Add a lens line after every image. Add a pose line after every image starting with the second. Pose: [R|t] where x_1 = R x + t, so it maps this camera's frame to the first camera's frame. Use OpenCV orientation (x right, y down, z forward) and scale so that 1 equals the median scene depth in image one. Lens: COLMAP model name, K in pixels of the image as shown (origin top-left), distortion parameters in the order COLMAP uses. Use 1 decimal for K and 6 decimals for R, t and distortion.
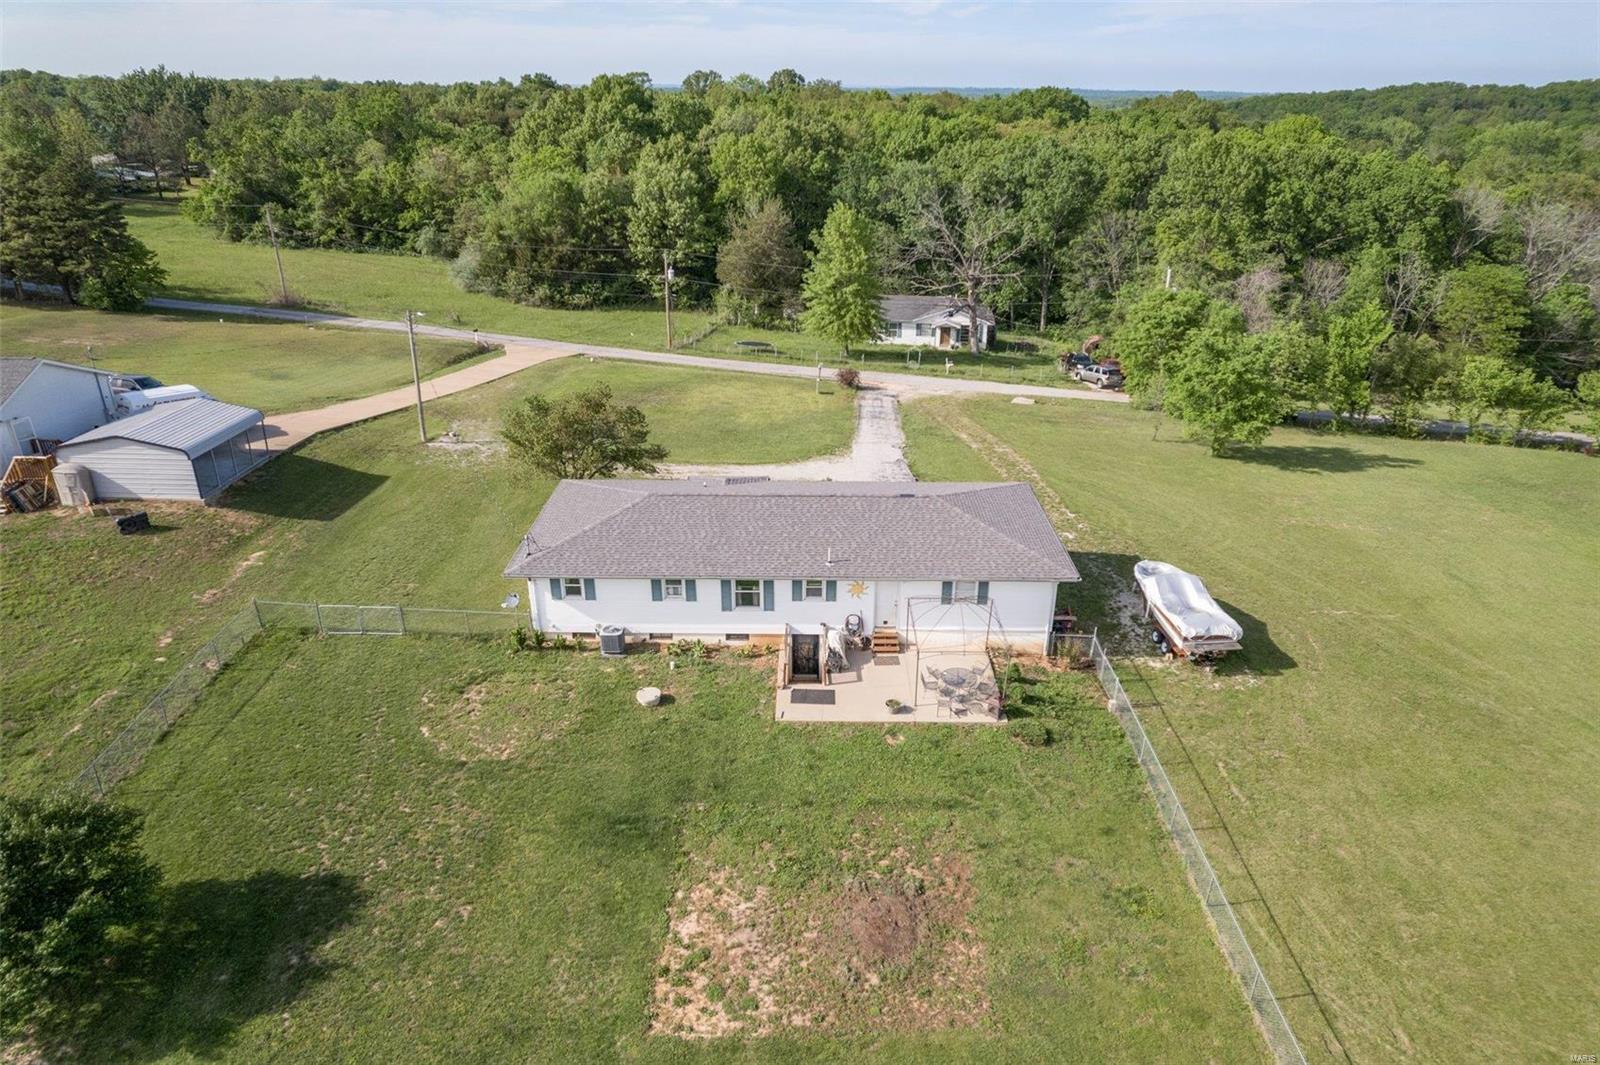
lens RADIAL K [[1024.0, 0, 802.7], [0, 1024.0, 533.7], [0, 0, 1]] dist [-0.078796, 0.069211]
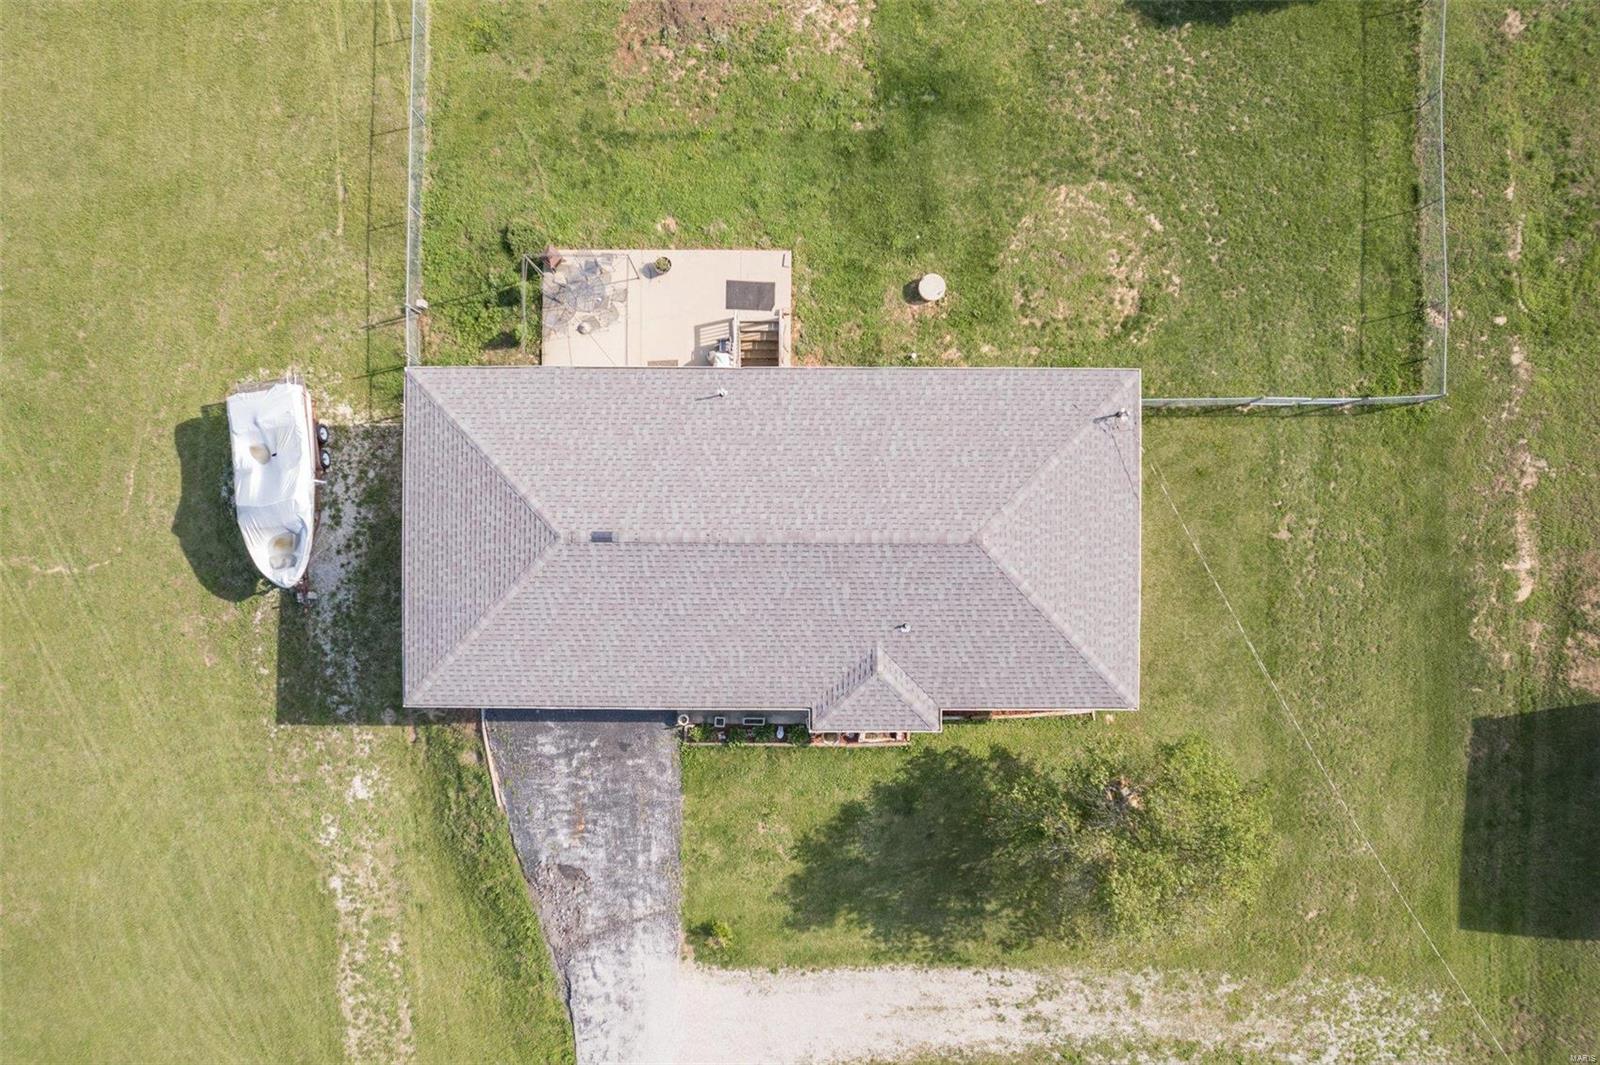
lens RADIAL K [[1086.6, 0, 805.3], [0, 1086.6, 547.6], [0, 0, 1]] dist [-0.102568, 0.105685]
pose [[-1.000000, -0.000040, -0.000005, -0.016514], [0.000011, -0.404040, 0.914741, -0.344985], [-0.000039, 0.914741, 0.404040, 0.351984]]
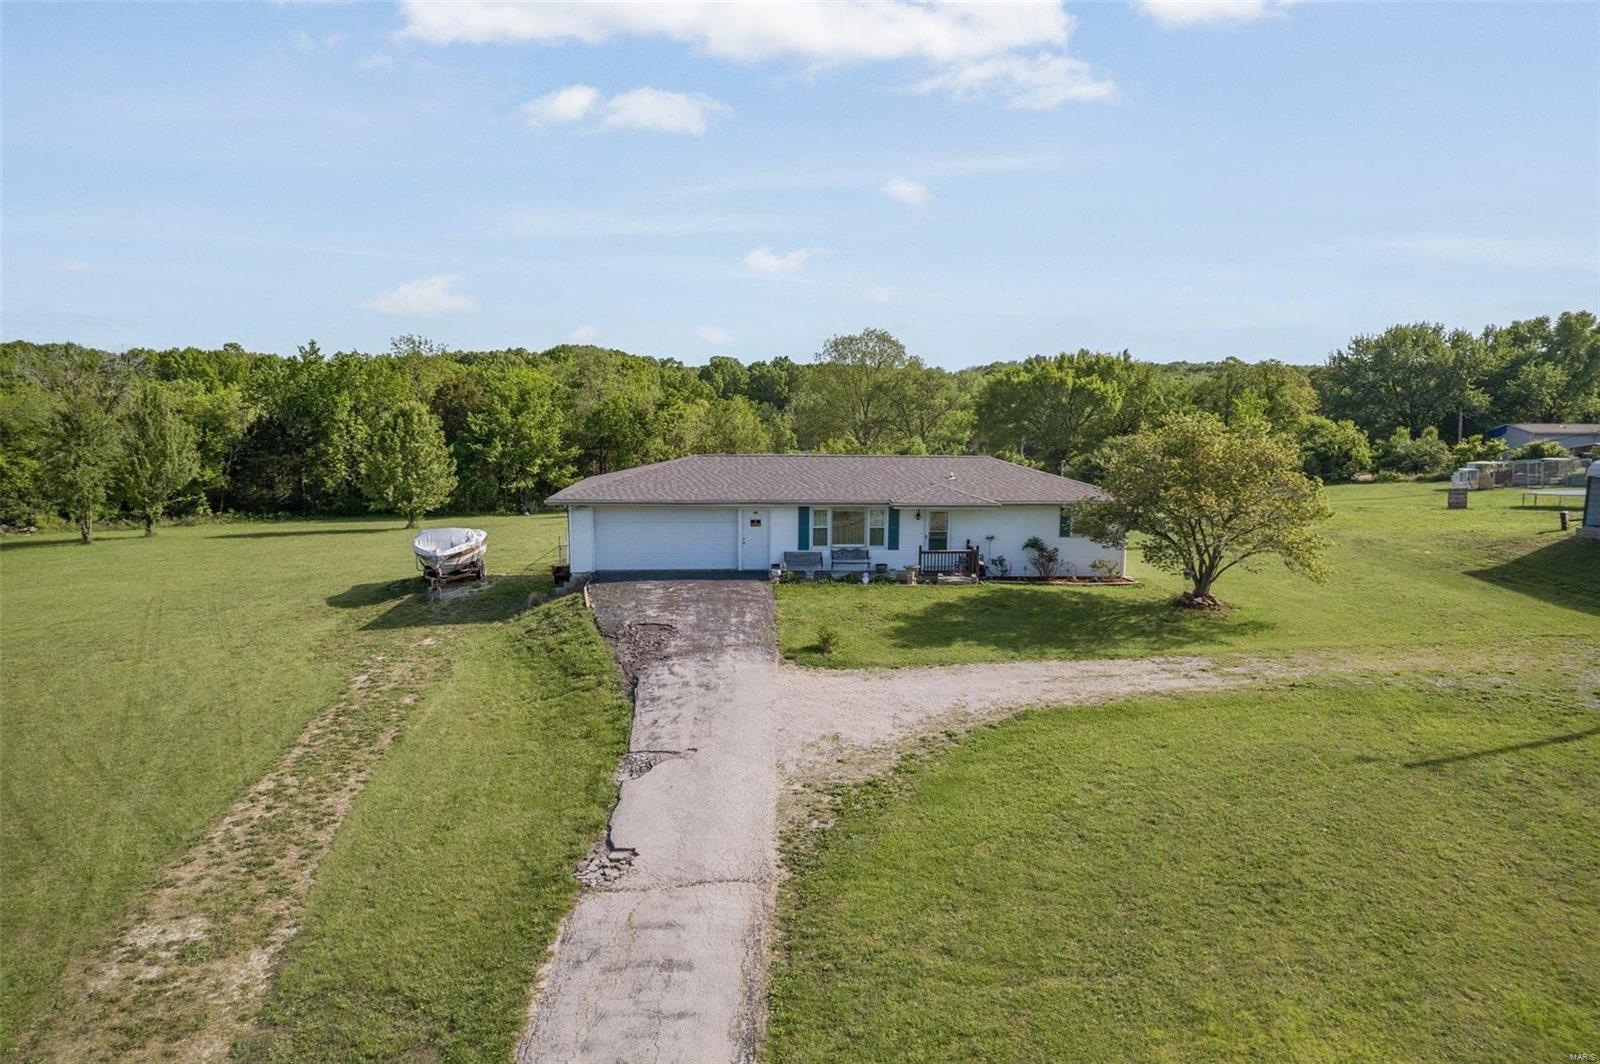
lens RADIAL K [[1028.7, 0, 800.0], [0, 1028.7, 532.0], [0, 0, 1]] dist [-0.077832, 0.067955]
pose [[-0.997679, -0.007167, -0.067718, 0.047033], [-0.041219, 0.855129, 0.516774, -0.234911], [0.054204, 0.518366, -0.853439, 0.917216]]
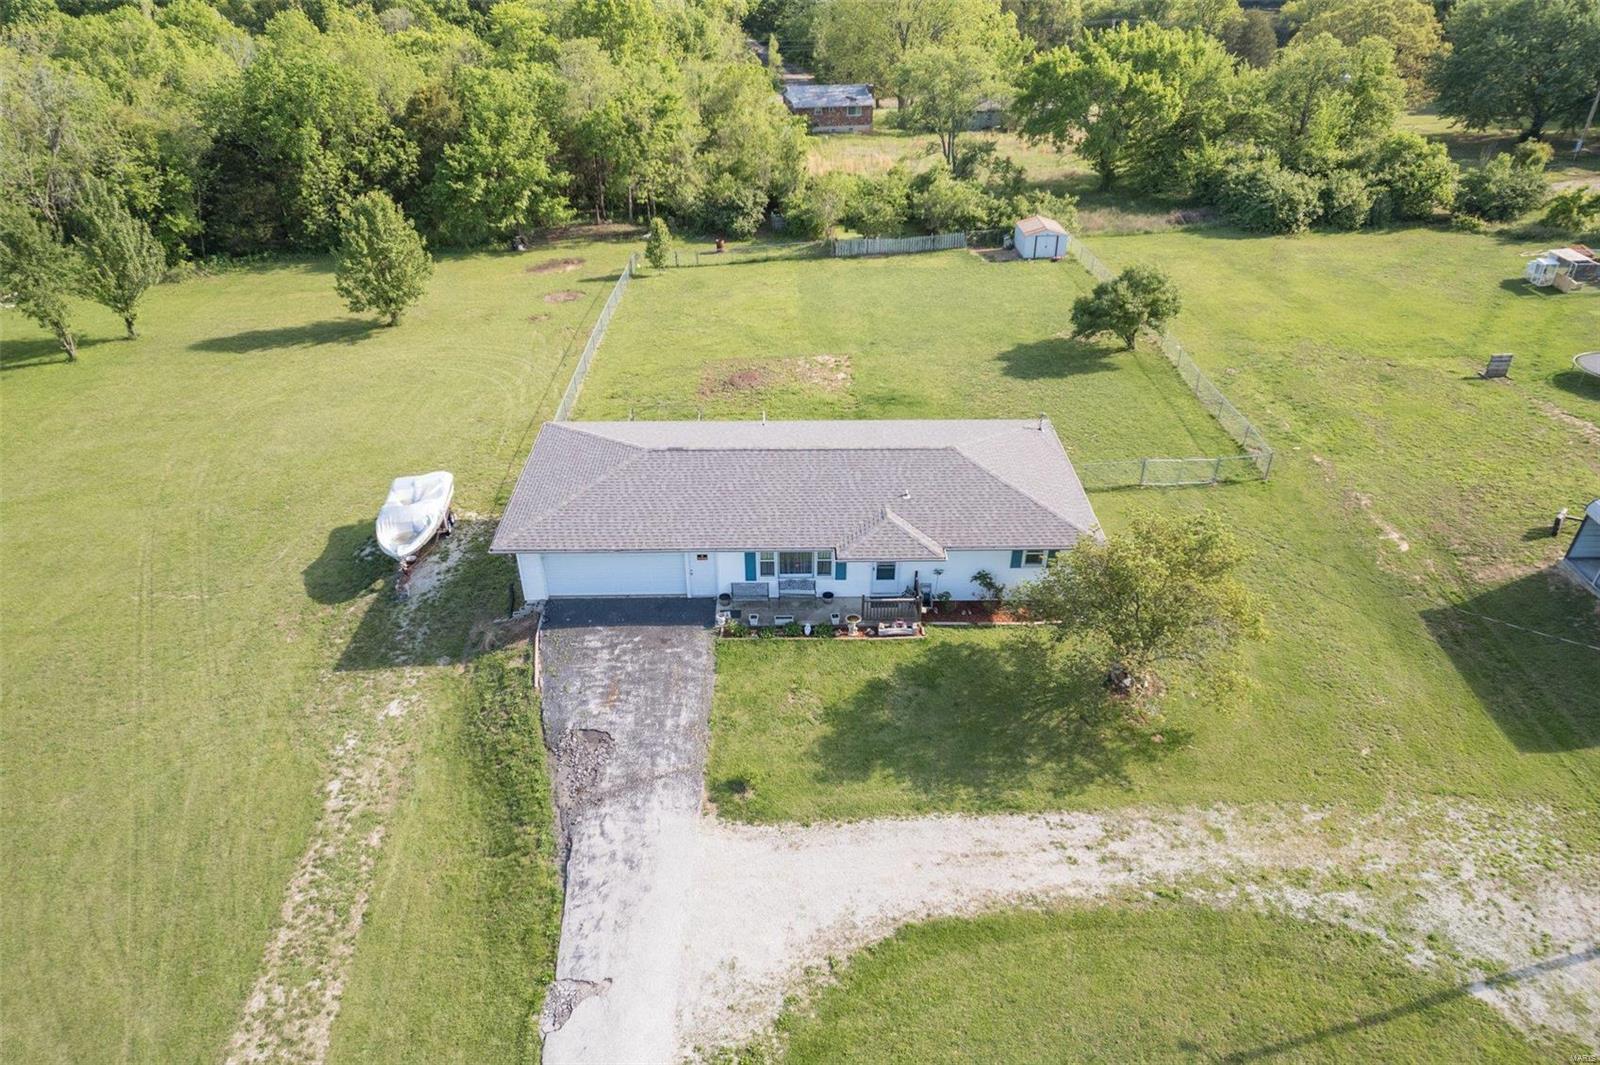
lens RADIAL K [[1038.8, 0, 800.0], [0, 1038.8, 532.5], [0, 0, 1]] dist [-0.080553, 0.071586]
pose [[-0.999818, 0.004040, -0.018667, 0.003655], [-0.013345, 0.551430, 0.834114, -0.383190], [0.013663, 0.834211, -0.551276, 0.778282]]
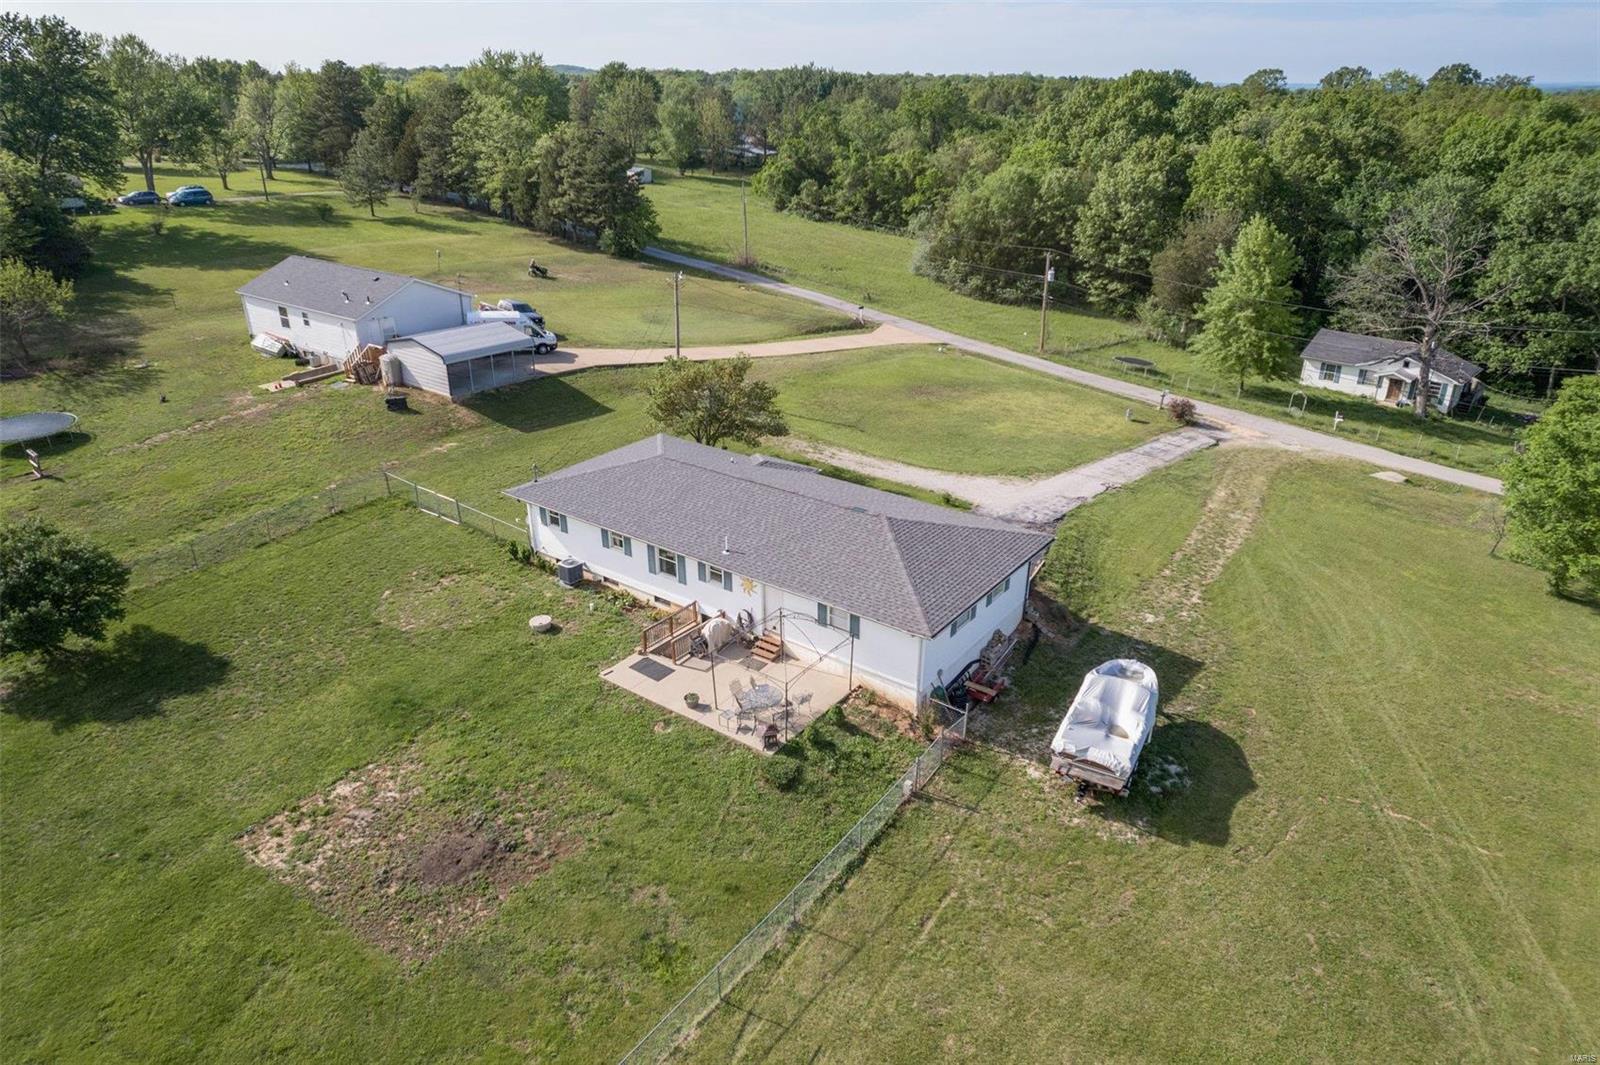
lens RADIAL K [[1024.0, 0, 802.7], [0, 1024.0, 533.7], [0, 0, 1]] dist [-0.078796, 0.069211]
pose [[0.806593, 0.236806, -0.541601, 0.282273], [-0.235463, 0.969133, 0.073068, -0.035827], [0.542186, 0.068590, 0.837454, 0.091454]]
